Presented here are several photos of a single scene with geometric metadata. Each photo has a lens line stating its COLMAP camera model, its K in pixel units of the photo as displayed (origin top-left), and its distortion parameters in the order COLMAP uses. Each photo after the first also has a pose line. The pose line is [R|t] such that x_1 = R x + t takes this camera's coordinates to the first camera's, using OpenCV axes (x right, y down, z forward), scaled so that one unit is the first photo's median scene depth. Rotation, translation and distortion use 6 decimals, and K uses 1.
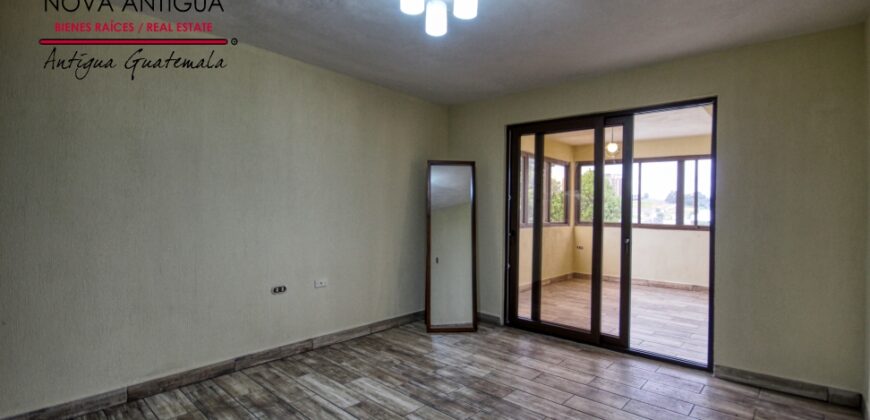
lens RADIAL K [[411.4, 0, 441.1], [0, 411.4, 211.0], [0, 0, 1]] dist [-0.001085, -0.001082]
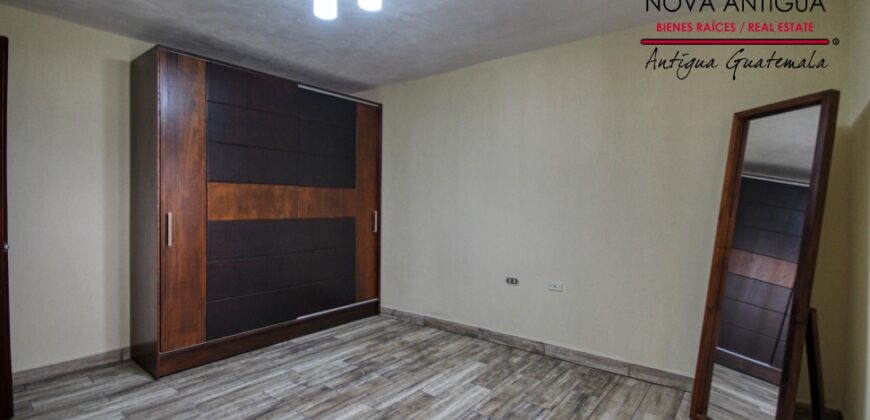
lens RADIAL K [[411.4, 0, 440.0], [0, 411.4, 205.3], [0, 0, 1]] dist [-0.001085, -0.001082]
pose [[0.046385, 0.009529, -0.998878, 0.666351], [0.000858, 0.999954, 0.009579, -0.012582], [0.998923, -0.001302, 0.046375, 0.794517]]
